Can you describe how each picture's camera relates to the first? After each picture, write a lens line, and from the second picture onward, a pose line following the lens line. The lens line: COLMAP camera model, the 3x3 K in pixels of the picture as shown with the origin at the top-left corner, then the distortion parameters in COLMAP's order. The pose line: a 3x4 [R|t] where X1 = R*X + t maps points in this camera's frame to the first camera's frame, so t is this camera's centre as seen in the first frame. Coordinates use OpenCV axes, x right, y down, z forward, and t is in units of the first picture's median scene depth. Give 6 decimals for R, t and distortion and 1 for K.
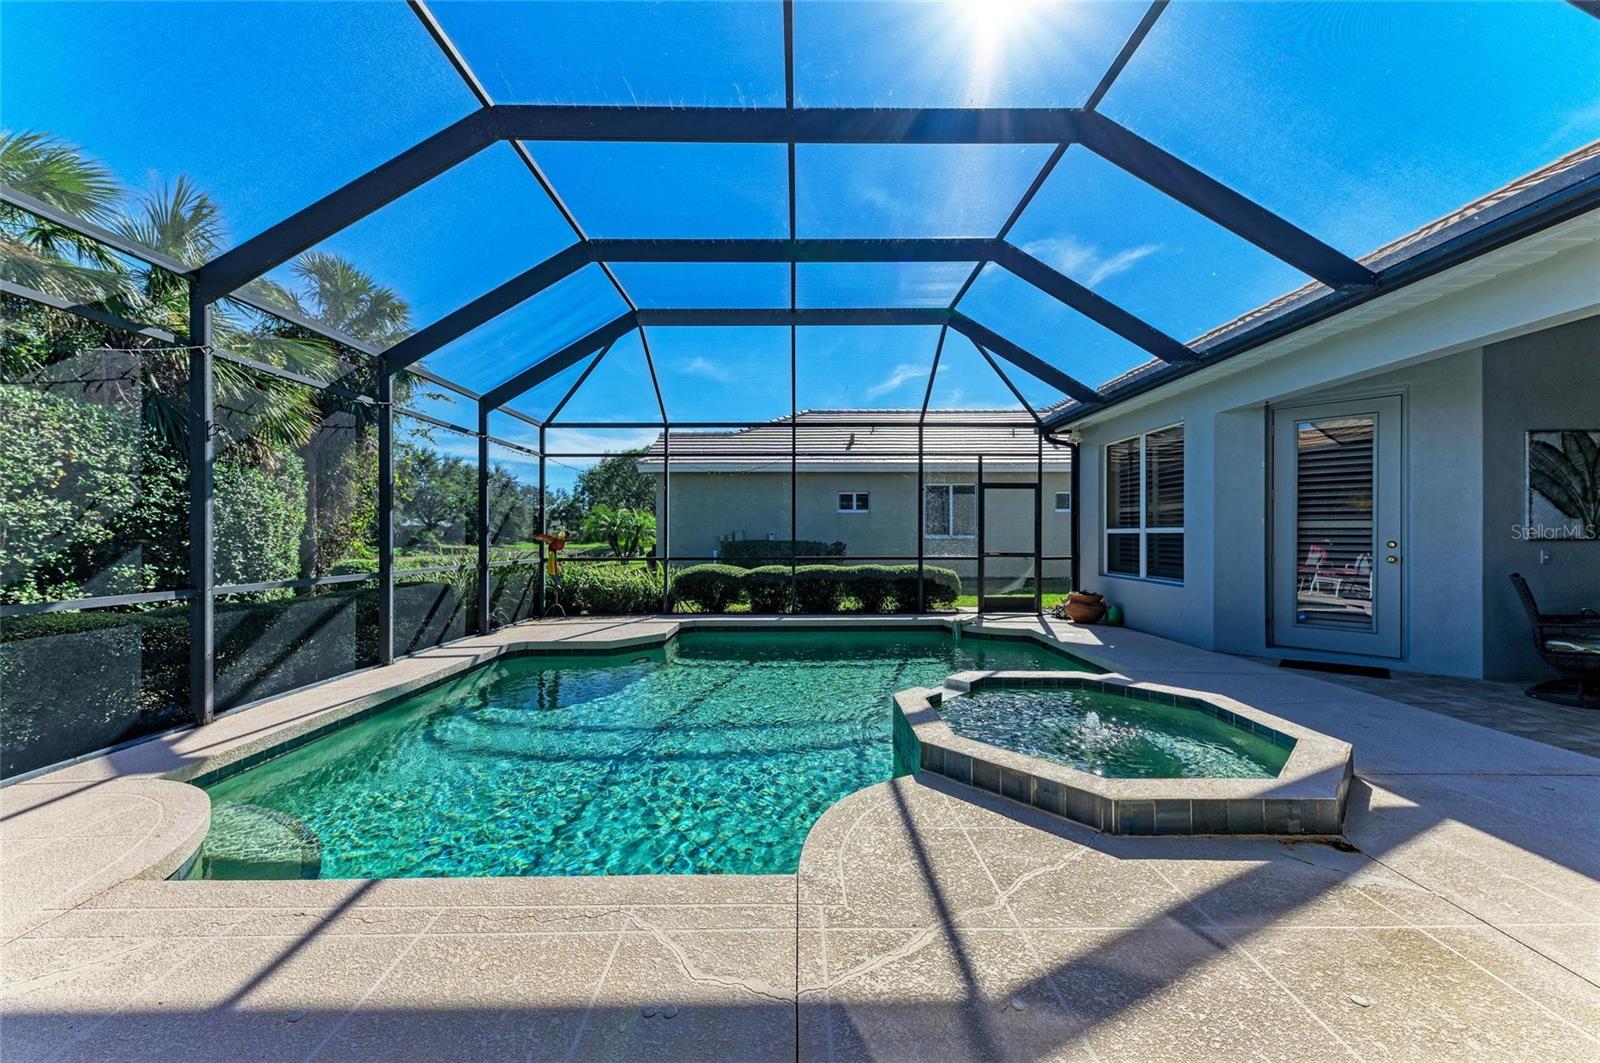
lens RADIAL K [[582.7, 0, 801.6], [0, 582.7, 538.2], [0, 0, 1]] dist [0.008097, -0.000826]
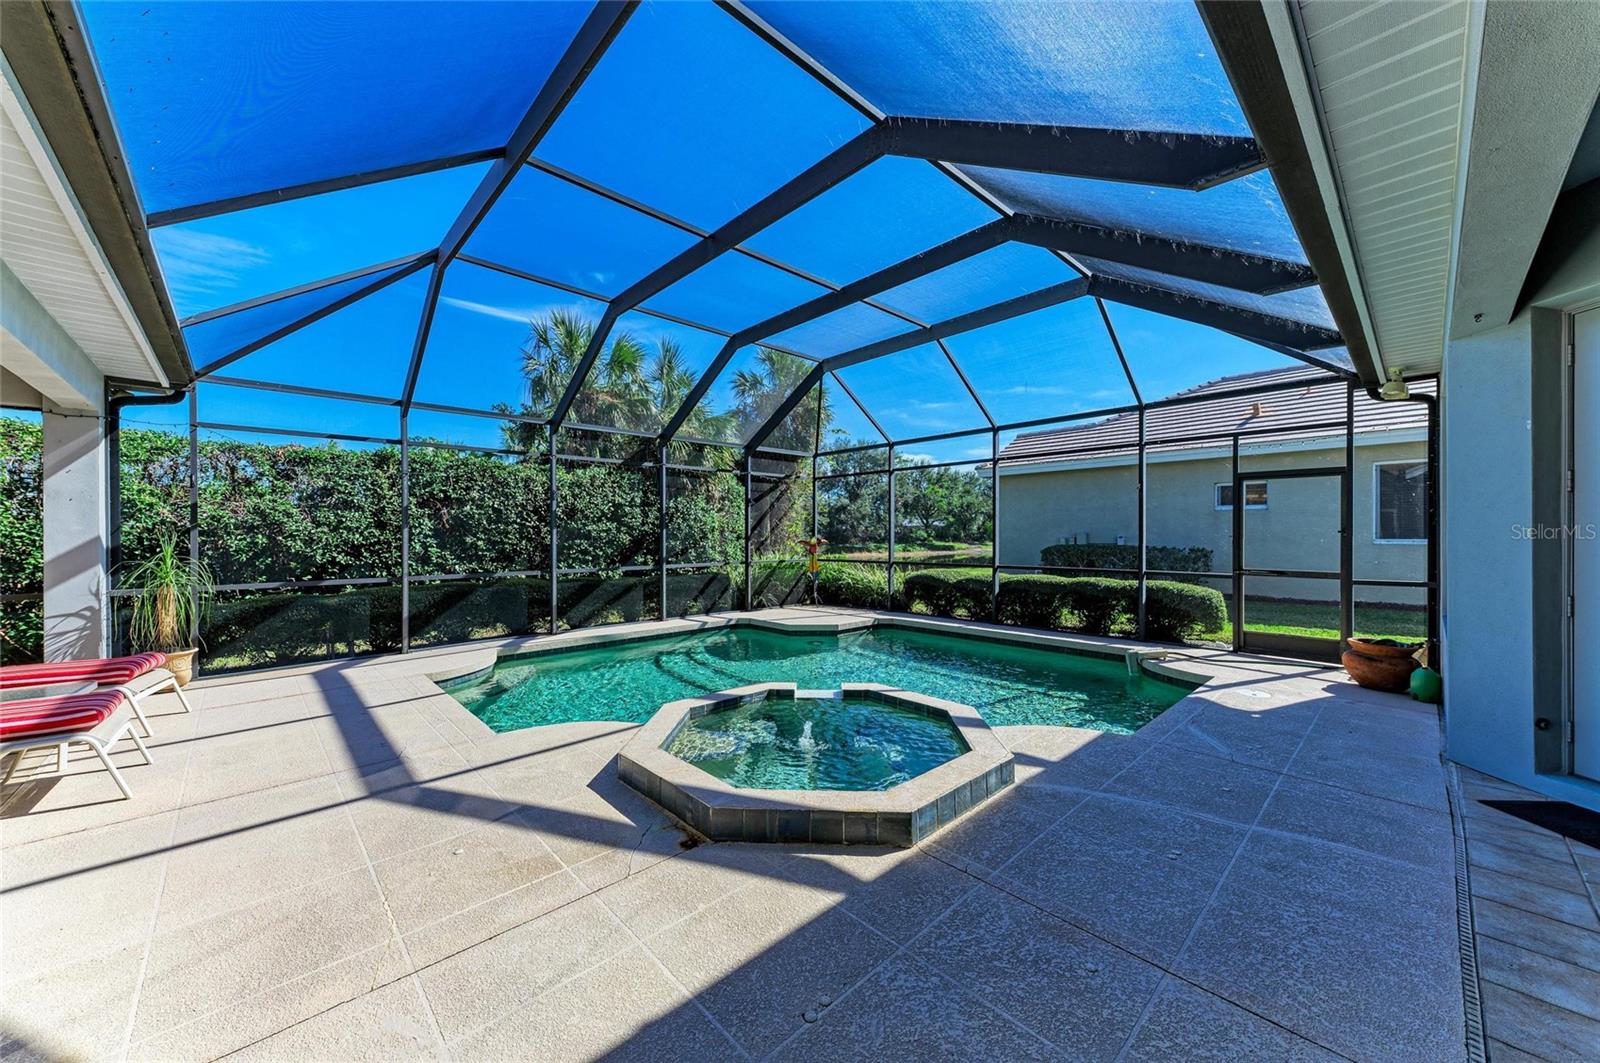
lens RADIAL K [[582.7, 0, 795.9], [0, 582.7, 532.0], [0, 0, 1]] dist [0.008097, -0.000826]
pose [[0.673657, -0.004064, -0.739033, 0.478531], [-0.000496, 0.999982, -0.005951, -0.017117], [0.739044, 0.004376, 0.673643, 0.099698]]
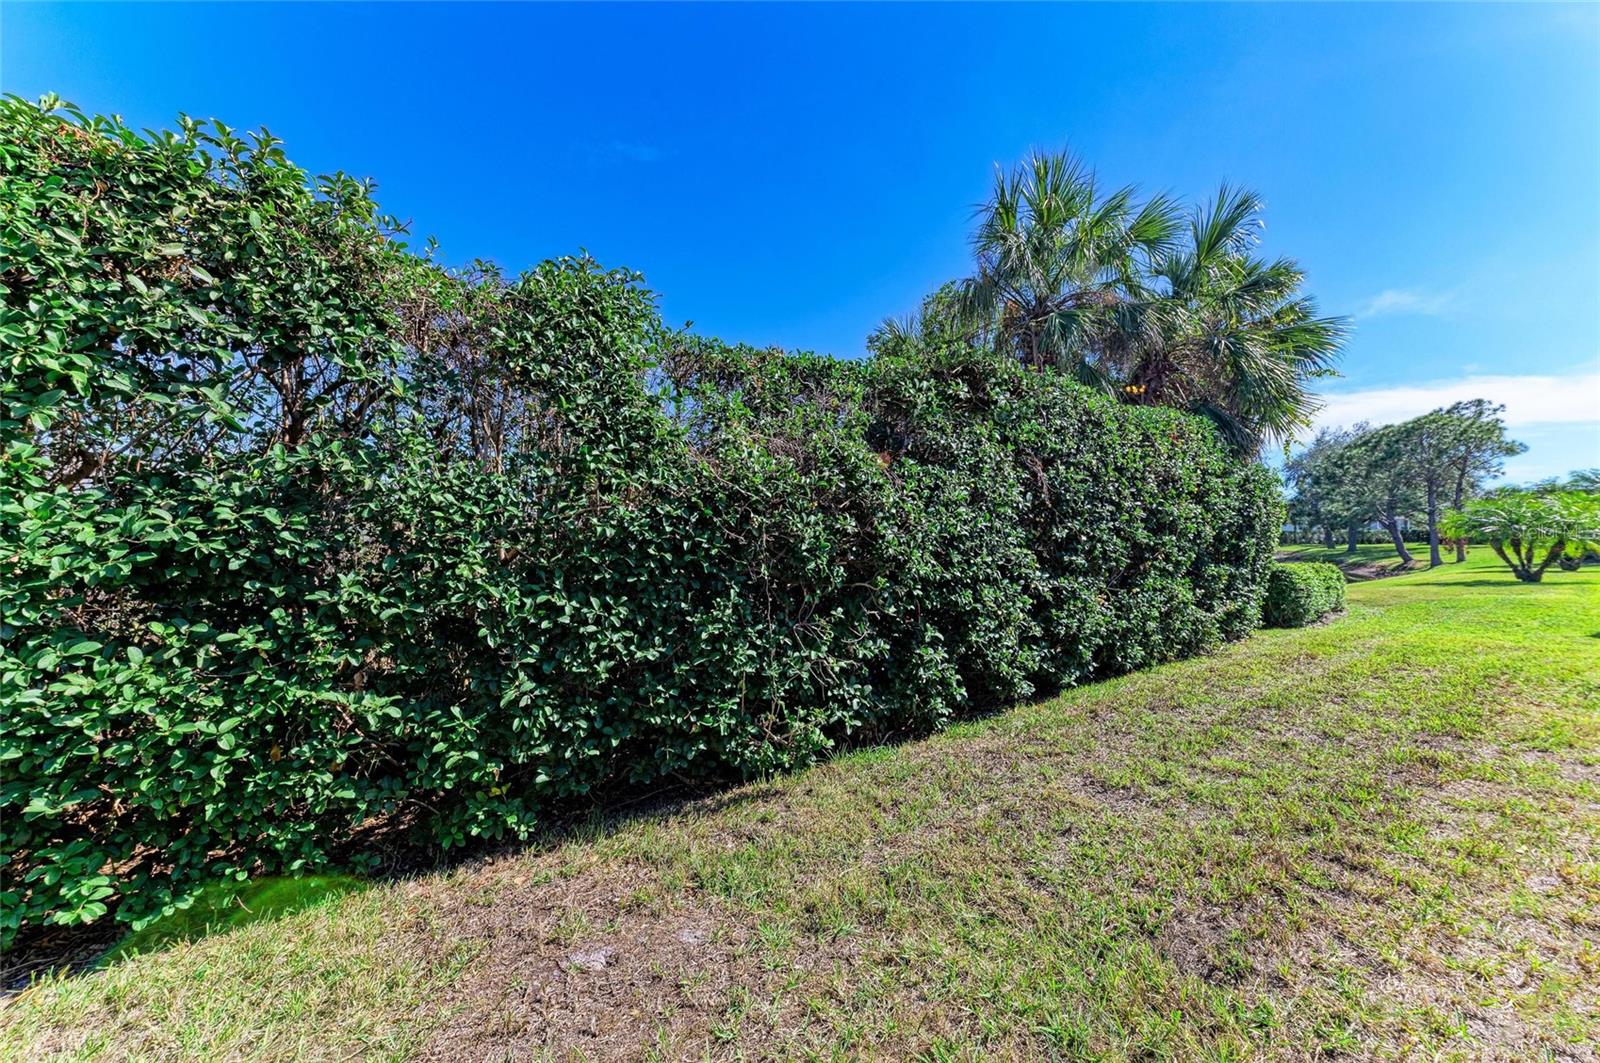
lens RADIAL K [[582.7, 0, 794.8], [0, 582.7, 537.4], [0, 0, 1]] dist [0.008097, -0.000826]
pose [[0.544339, 0.009893, -0.838807, -0.571294], [-0.010100, 0.999935, 0.005239, -0.000921], [0.838805, 0.005620, 0.544403, -0.173985]]
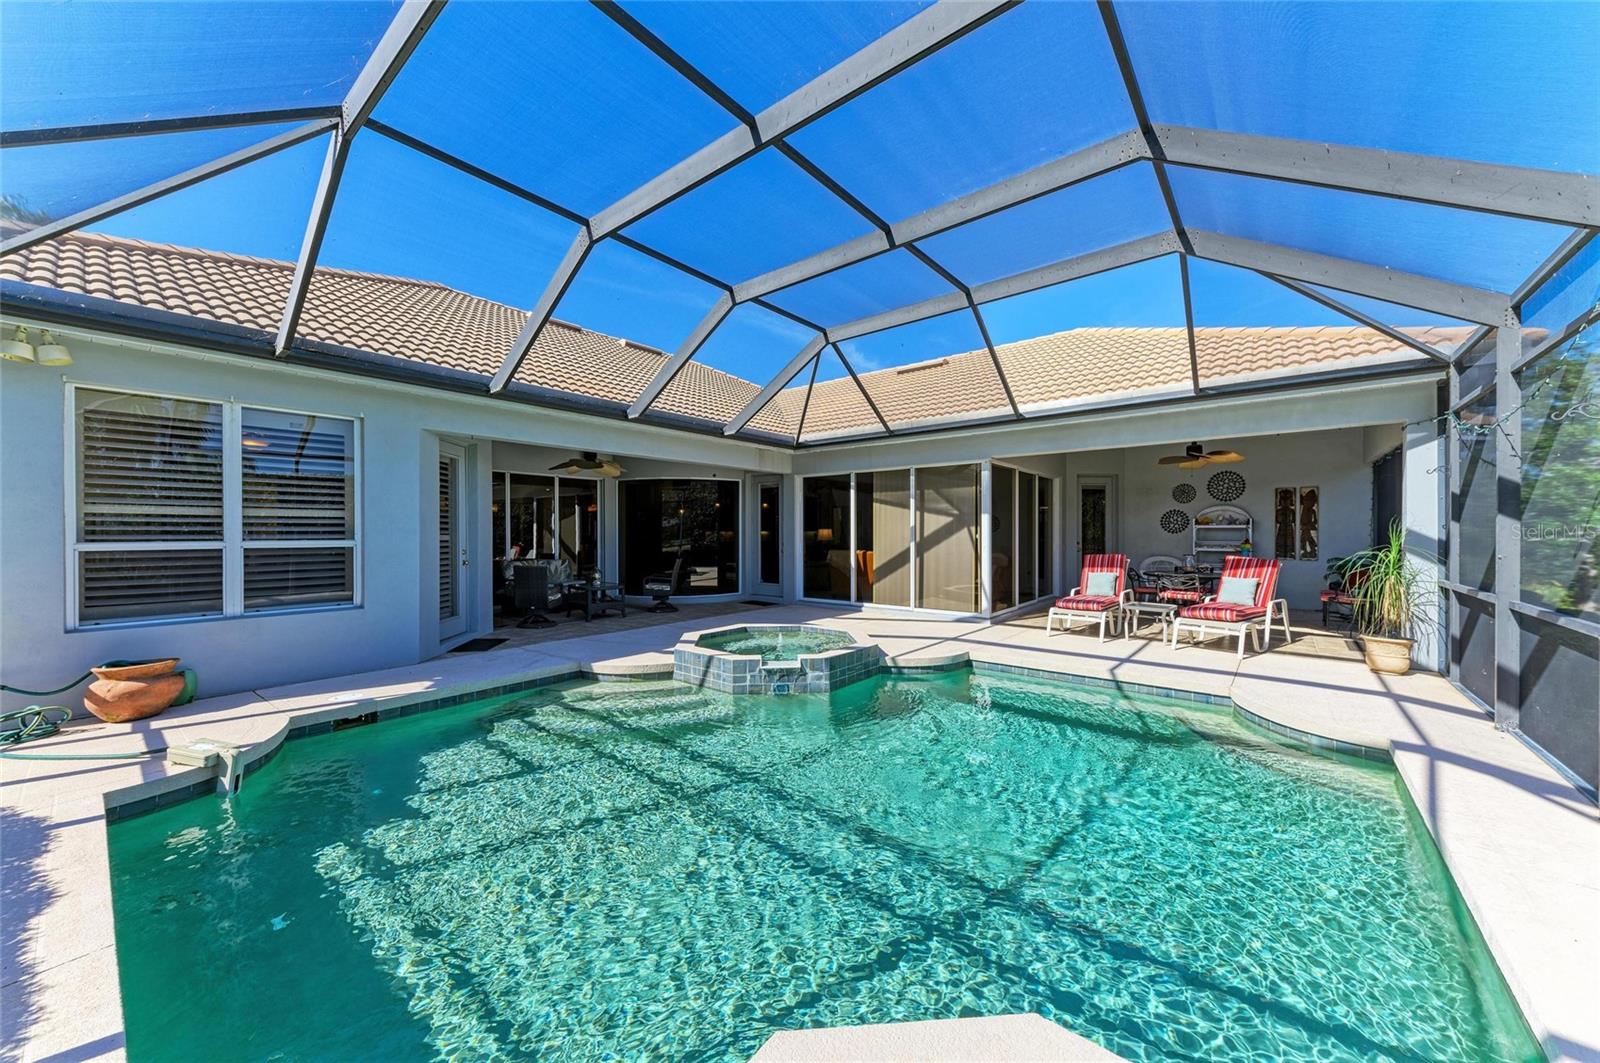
lens RADIAL K [[582.7, 0, 803.6], [0, 582.7, 534.0], [0, 0, 1]] dist [0.008097, -0.000826]
pose [[-0.776220, 0.000416, 0.630461, -0.305448], [0.008024, 0.999925, 0.009219, -0.022125], [-0.630410, 0.012215, -0.776166, 0.929349]]
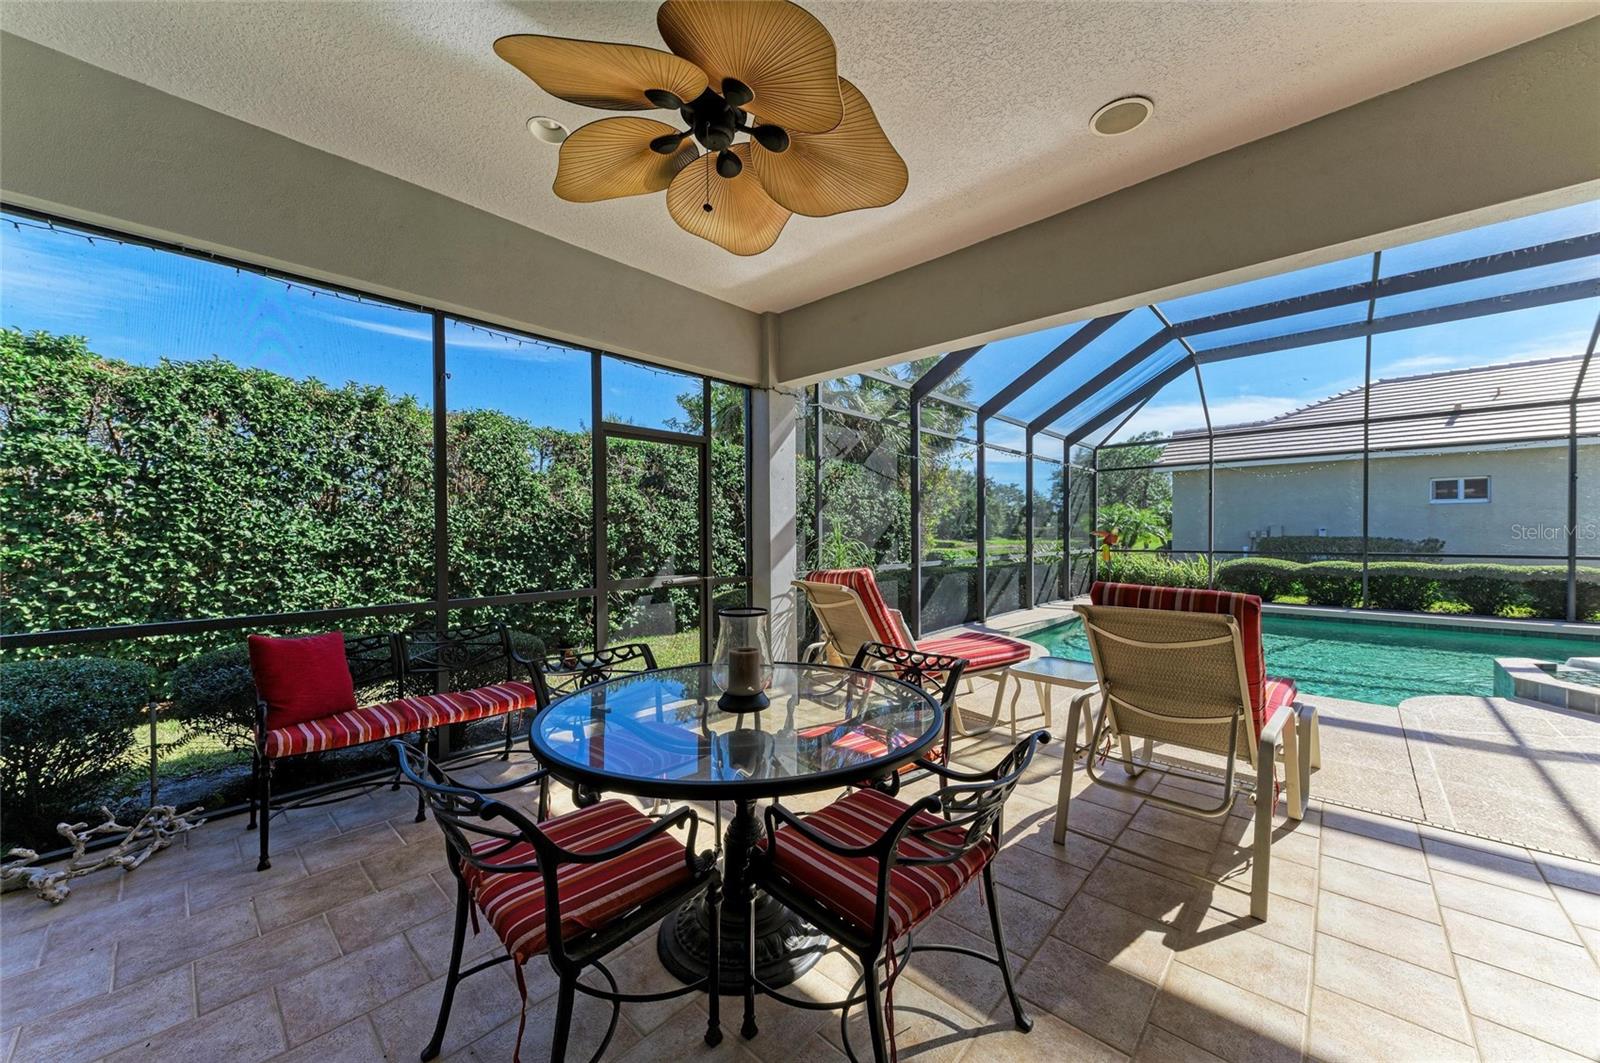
lens RADIAL K [[582.7, 0, 798.6], [0, 582.7, 538.4], [0, 0, 1]] dist [0.008097, -0.000826]
pose [[0.725547, 0.005917, -0.688147, -0.026639], [-0.000817, 0.999970, 0.007737, -0.000216], [0.688172, -0.005052, 0.725530, -0.416810]]
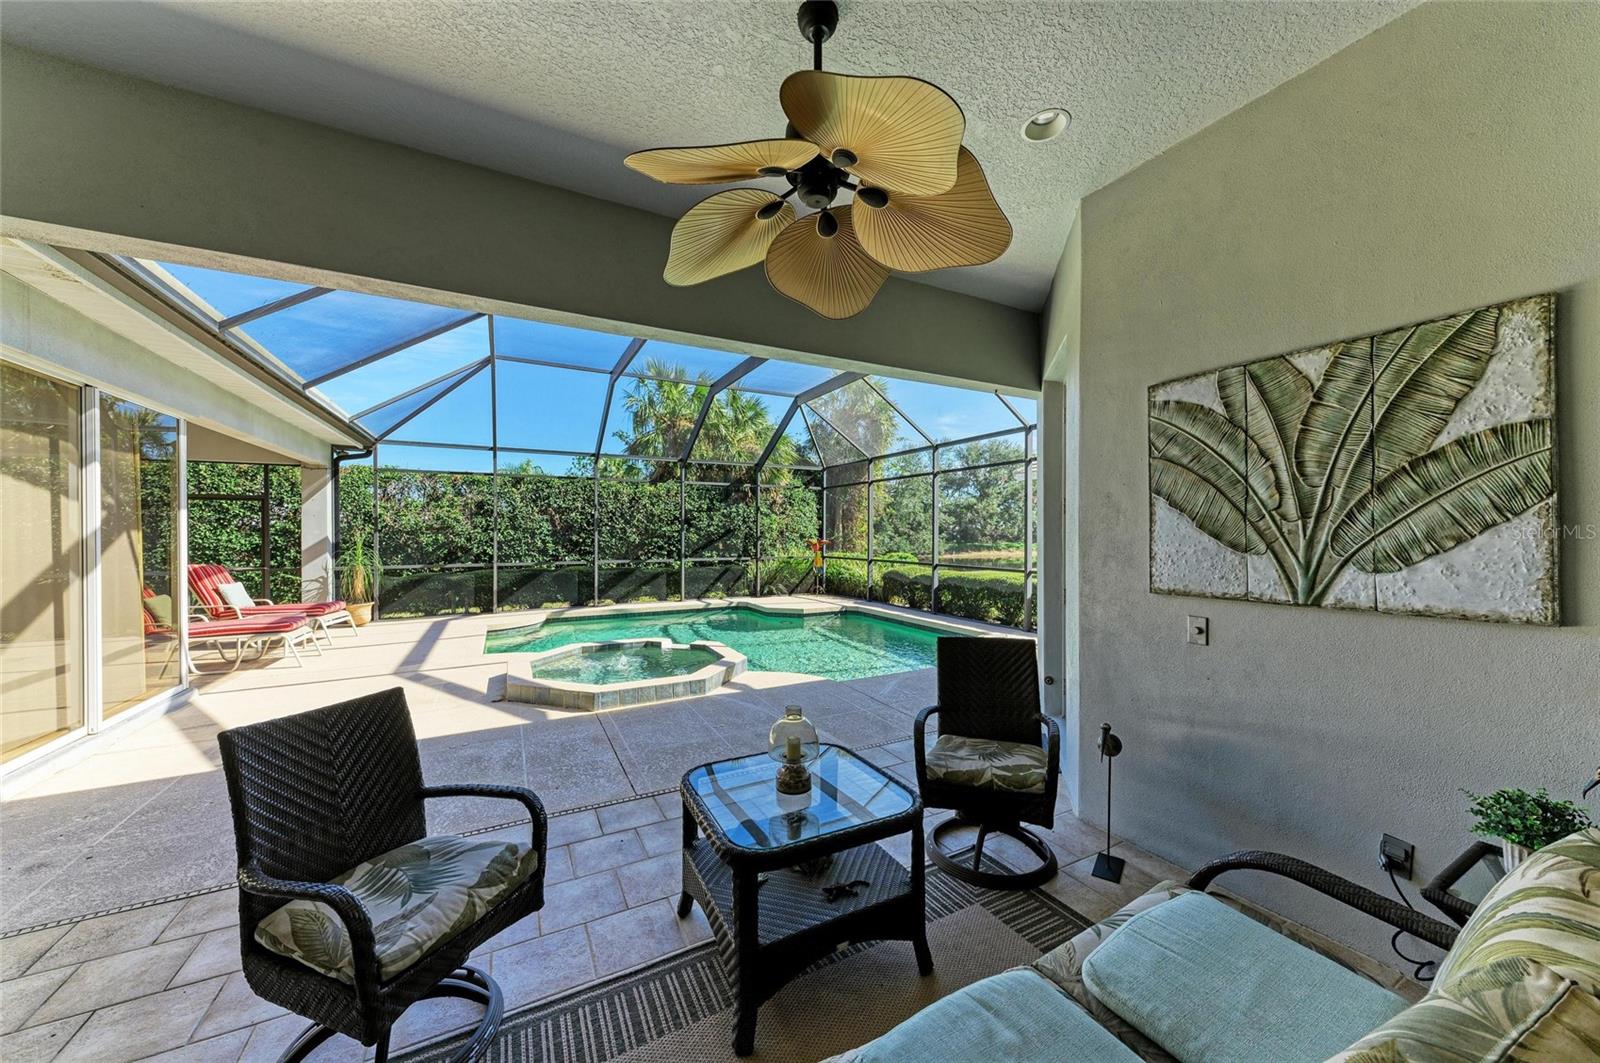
lens RADIAL K [[560.7, 0, 793.8], [0, 560.7, 531.5], [0, 0, 1]] dist [0.008381, 0.000052]
pose [[0.452790, 0.000455, -0.891617, 0.829361], [-0.004694, 0.999987, -0.001873, -0.026226], [0.891605, 0.005034, 0.452786, 0.261801]]
